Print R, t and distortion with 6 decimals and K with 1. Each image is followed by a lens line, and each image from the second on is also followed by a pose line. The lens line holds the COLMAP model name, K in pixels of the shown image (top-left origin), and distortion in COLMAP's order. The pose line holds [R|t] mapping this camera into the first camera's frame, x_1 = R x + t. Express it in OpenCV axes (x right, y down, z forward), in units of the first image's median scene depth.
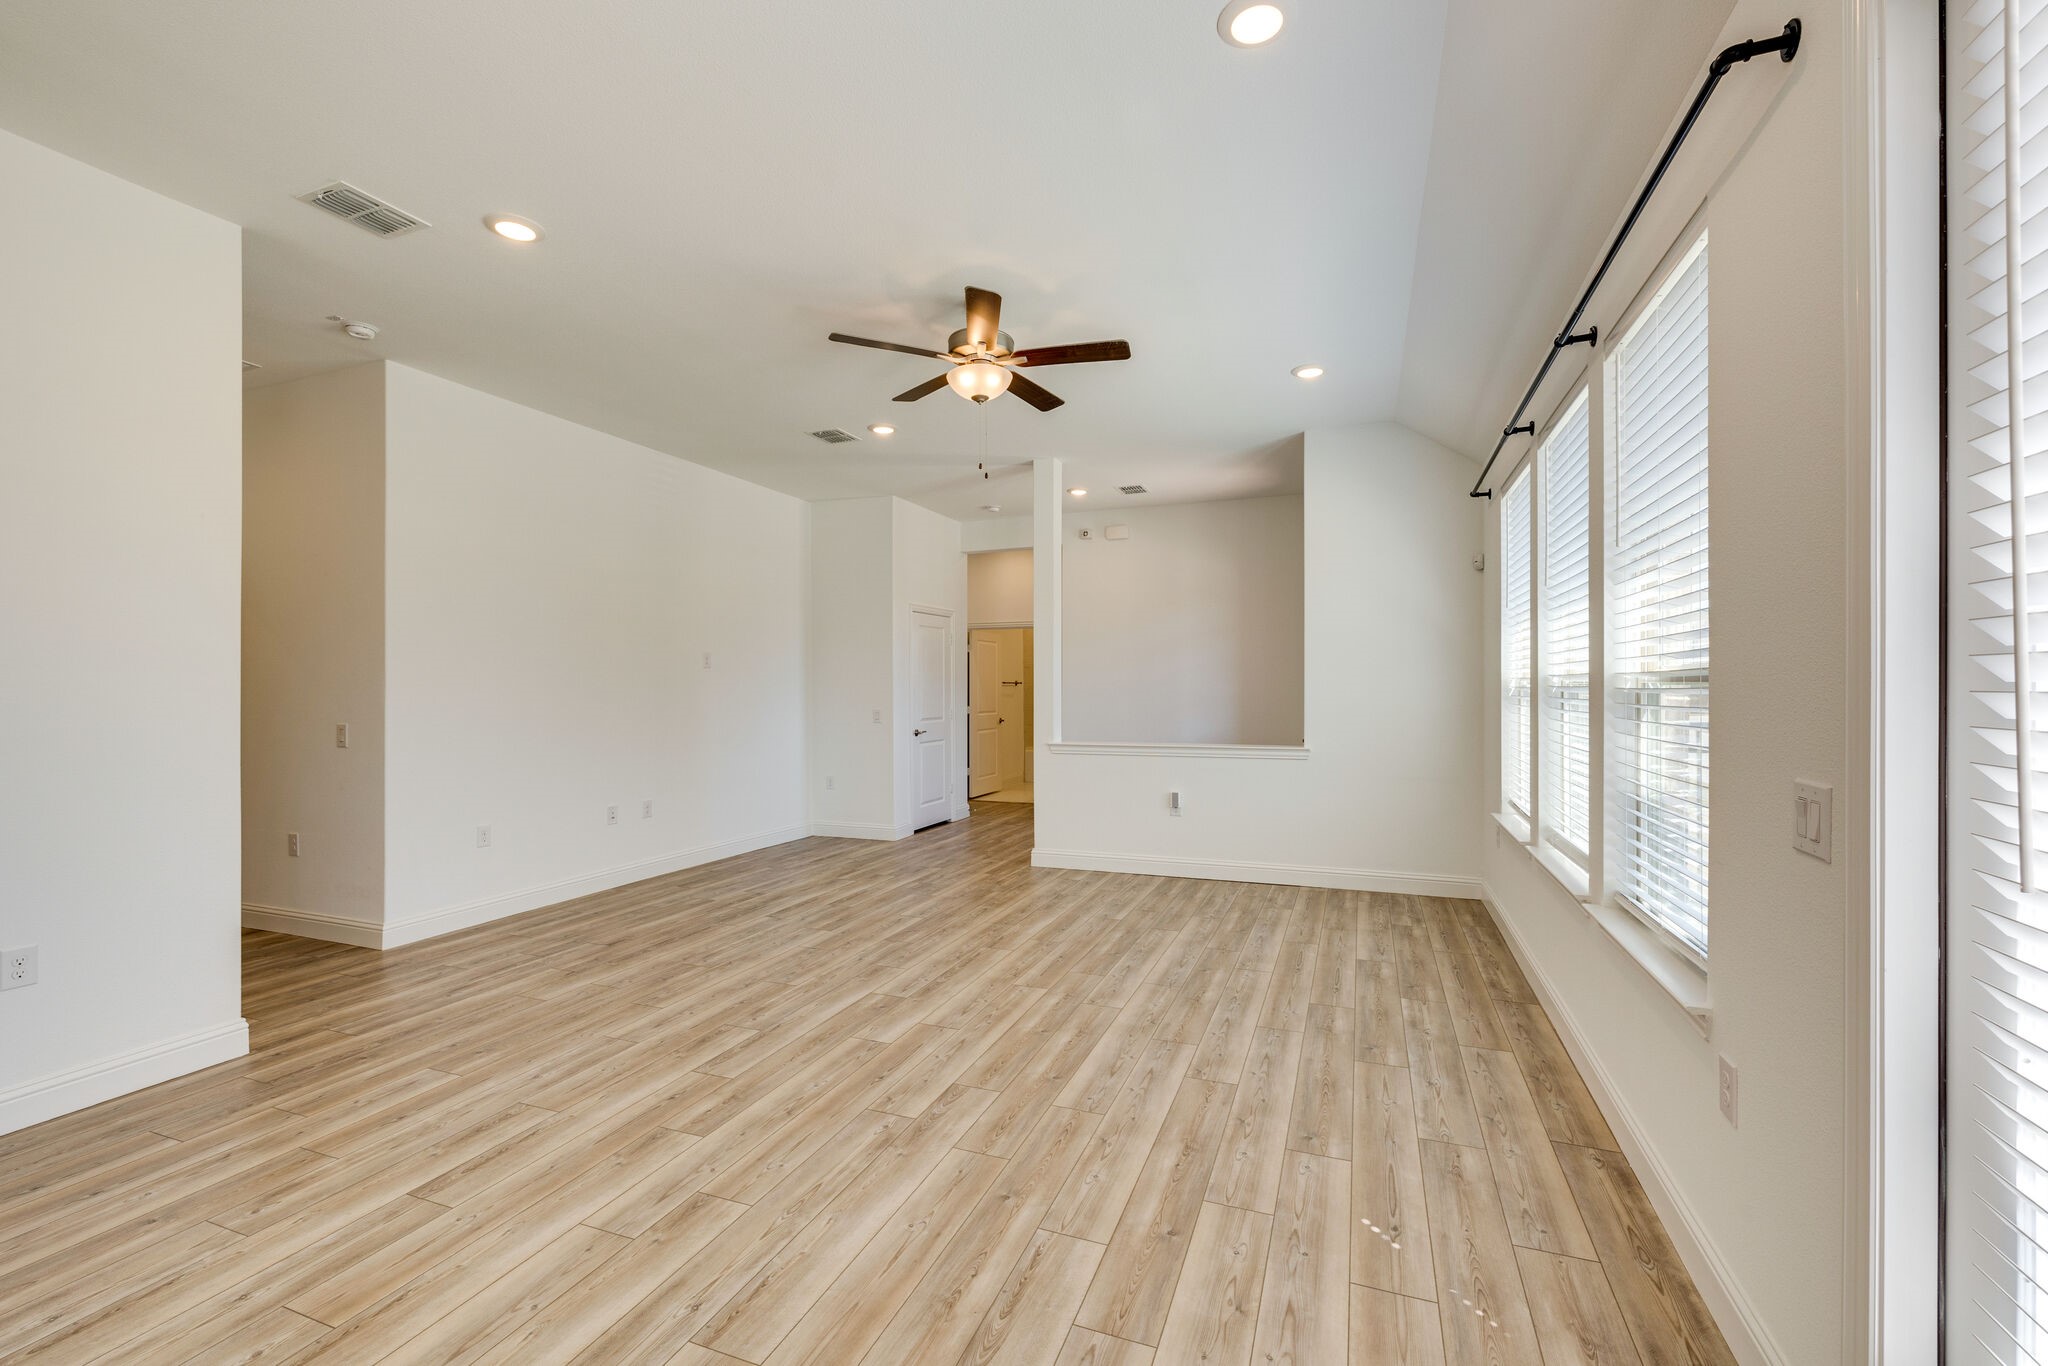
lens RADIAL K [[848.2, 0, 1038.1], [0, 848.2, 685.4], [0, 0, 1]] dist [0.001738, -0.001023]
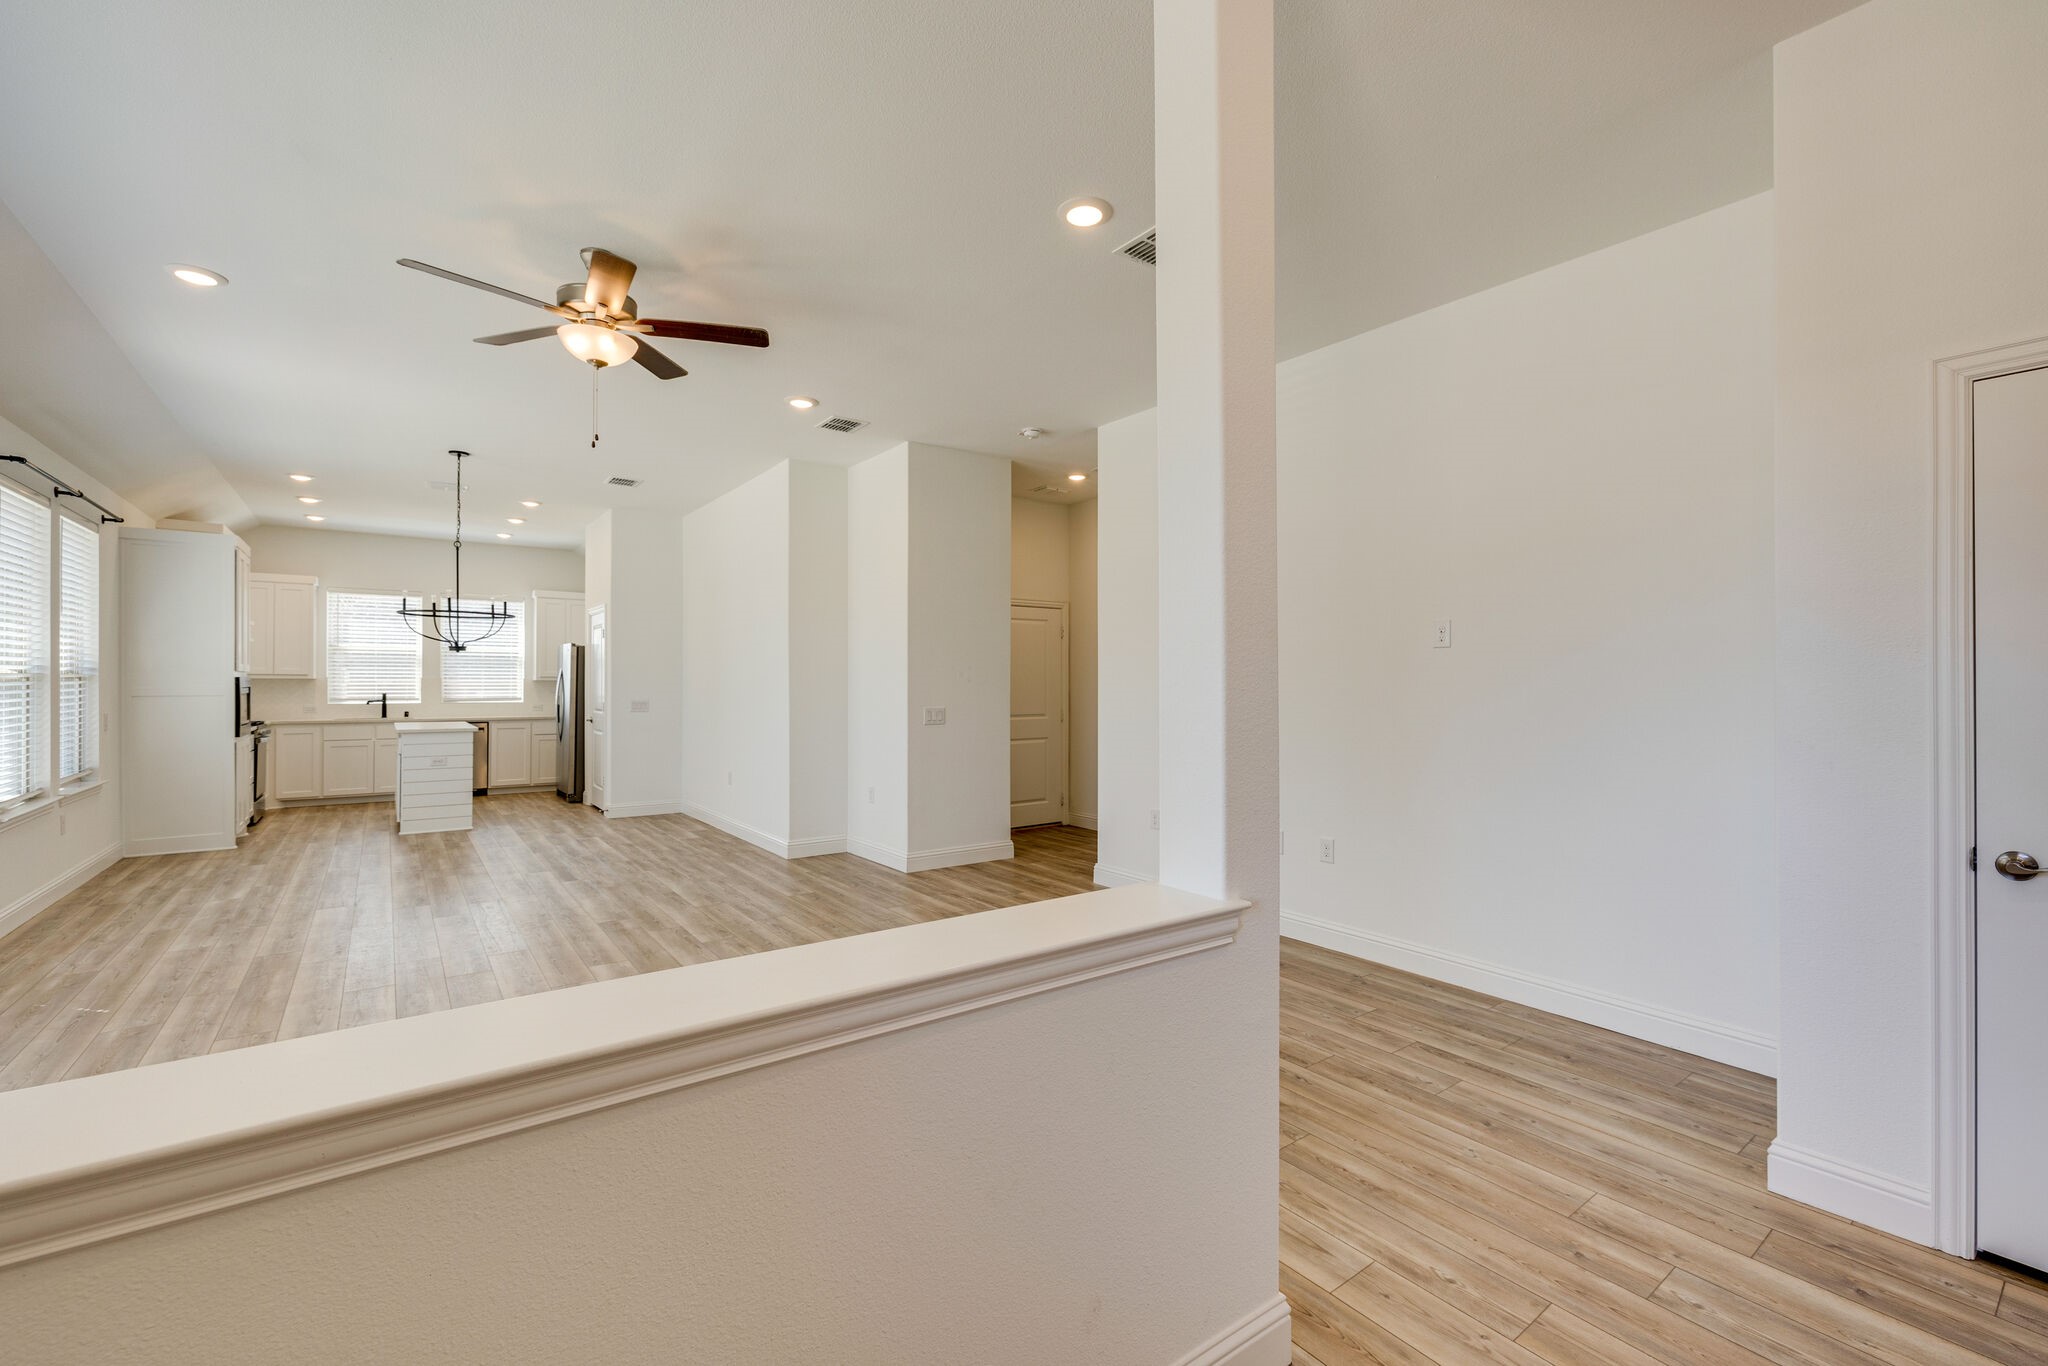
lens RADIAL K [[881.2, 0, 1039.6], [0, 881.2, 678.5], [0, 0, 1]] dist [-0.000863, -0.000532]
pose [[-0.540182, -0.004842, -0.841534, 0.523804], [0.000361, 0.999982, -0.005986, 0.008909], [0.841548, -0.003537, -0.540170, 2.128513]]
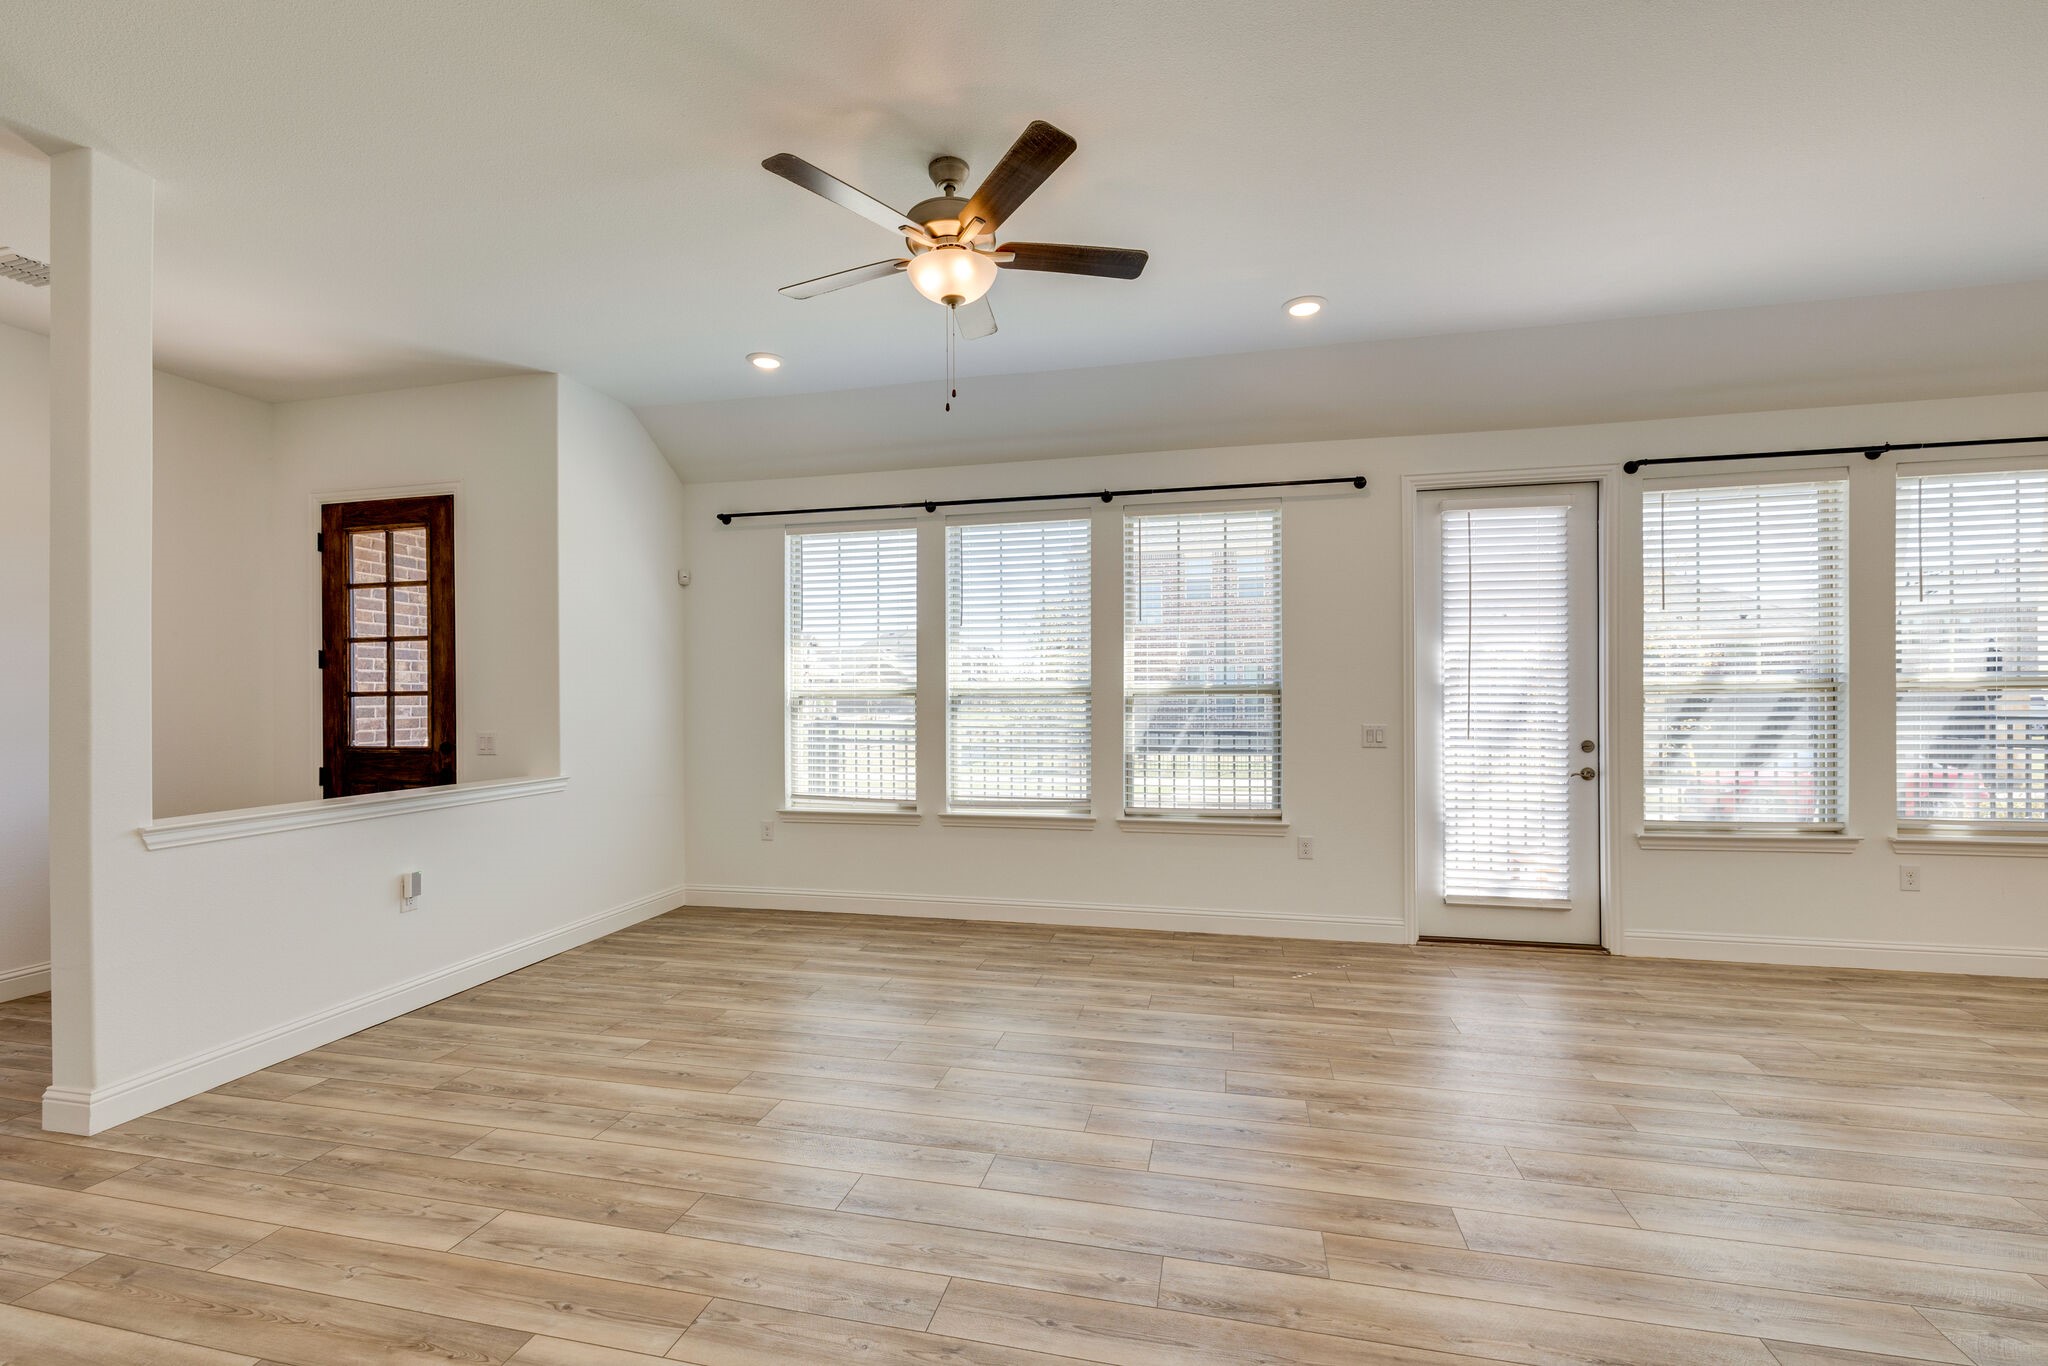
lens RADIAL K [[863.3, 0, 1022.2], [0, 863.3, 700.4], [0, 0, 1]] dist [0.004934, -0.000611]
pose [[-0.121013, -0.000008, 0.992651, -0.911181], [0.004503, 0.999990, 0.000557, 0.008962], [-0.992641, 0.004537, -0.121012, 1.152077]]
